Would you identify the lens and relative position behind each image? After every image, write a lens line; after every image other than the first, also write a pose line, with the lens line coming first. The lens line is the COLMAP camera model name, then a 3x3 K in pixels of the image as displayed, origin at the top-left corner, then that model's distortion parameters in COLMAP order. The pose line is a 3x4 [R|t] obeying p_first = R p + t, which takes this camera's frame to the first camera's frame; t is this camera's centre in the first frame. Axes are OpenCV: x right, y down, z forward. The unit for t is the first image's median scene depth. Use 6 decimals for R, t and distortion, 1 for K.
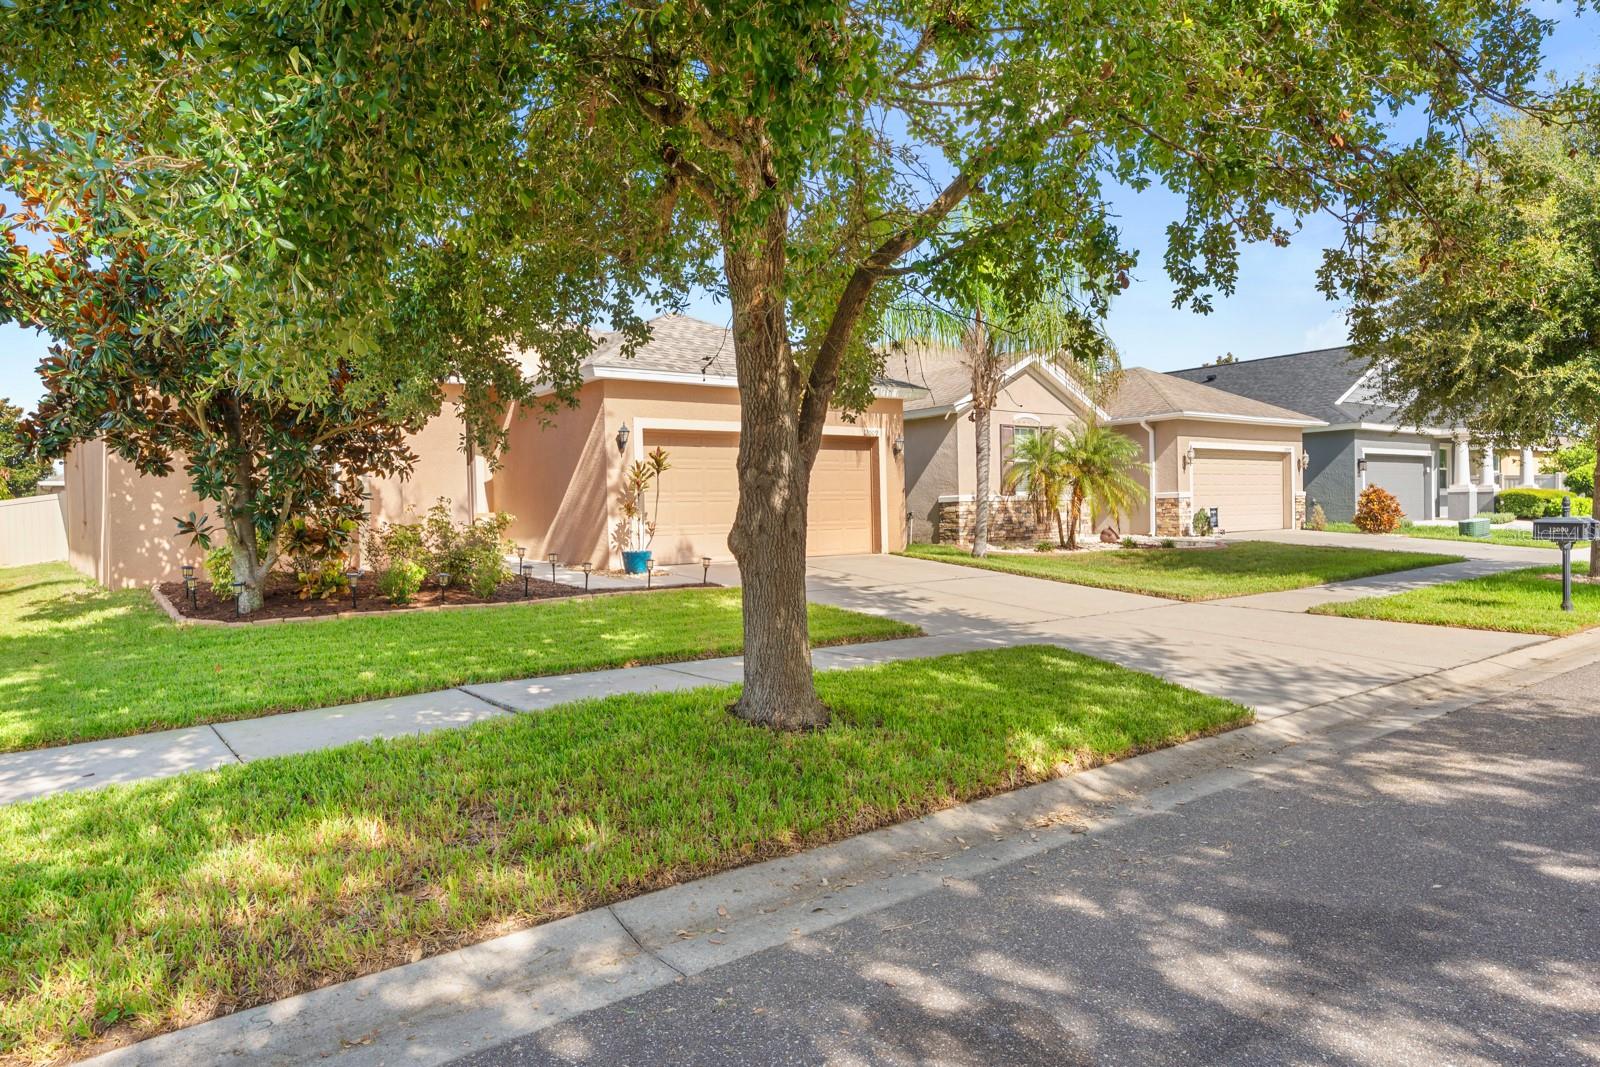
lens RADIAL K [[1041.1, 0, 797.5], [0, 1041.1, 535.6], [0, 0, 1]] dist [-0.008213, -0.000958]
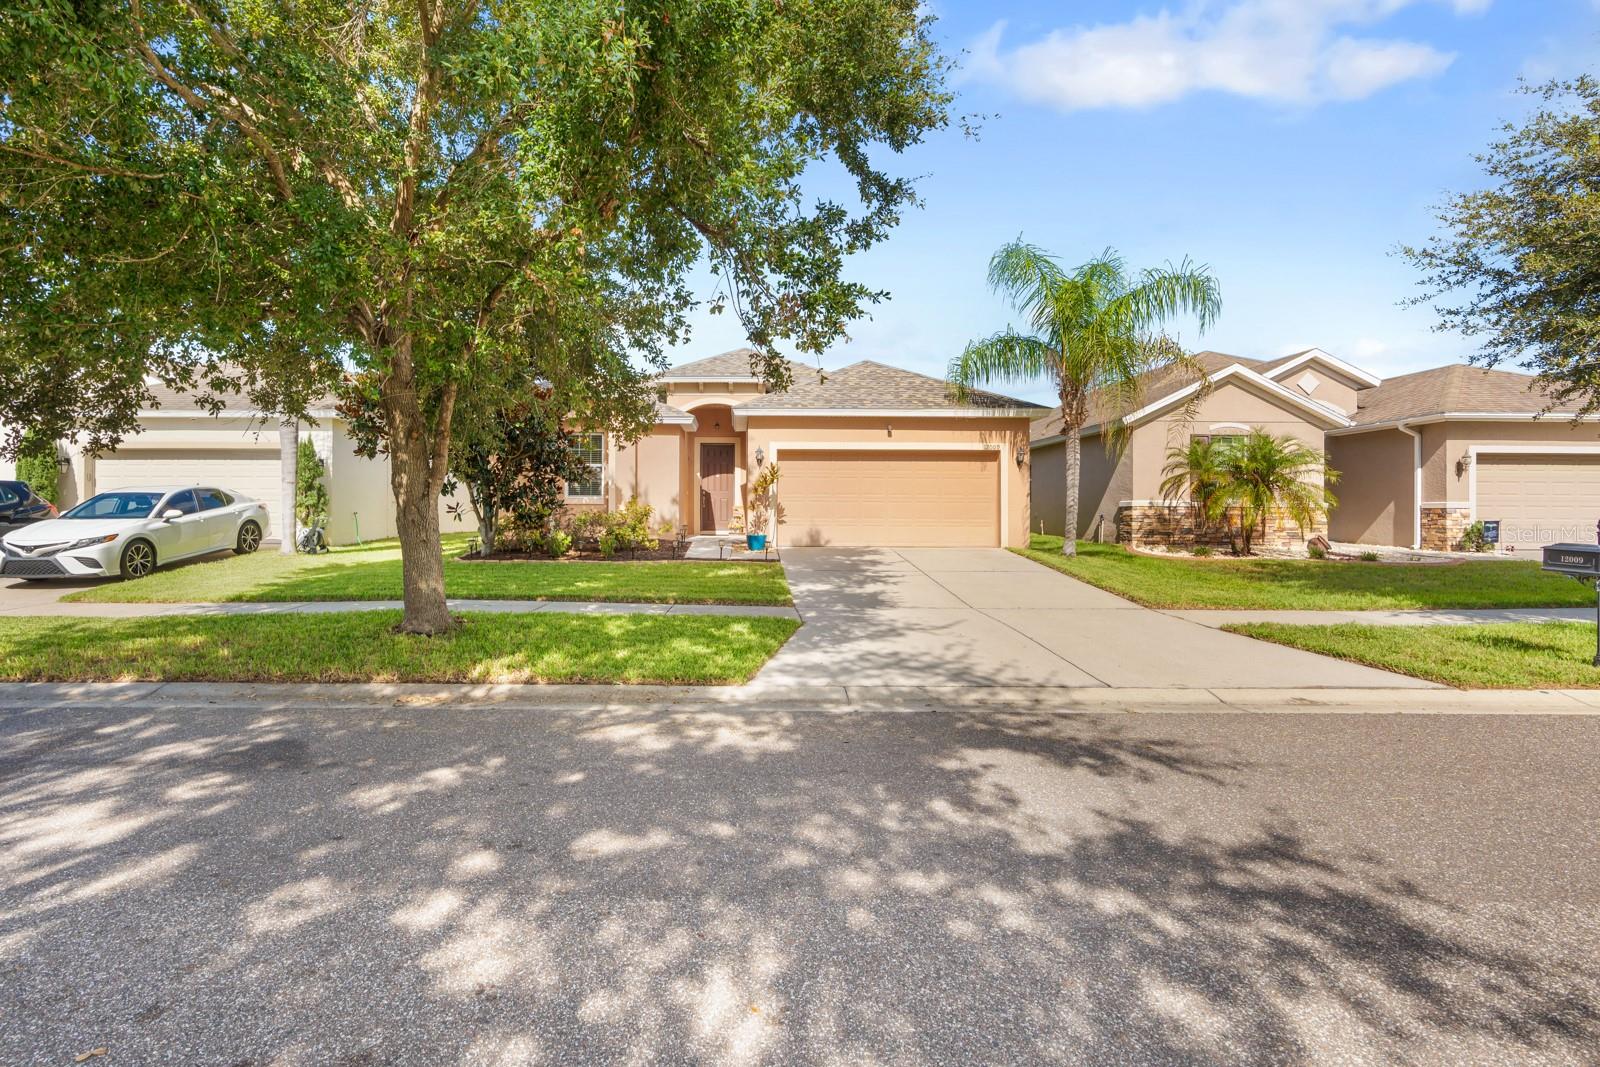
lens RADIAL K [[807.5, 0, 731.7], [0, 807.5, 507.2], [0, 0, 1]] dist [0.004027, 0.000429]
pose [[0.789686, 0.025575, -0.612978, 0.326505], [-0.037173, 0.999290, -0.006196, -0.010304], [0.612384, 0.027679, 0.790075, 0.064121]]
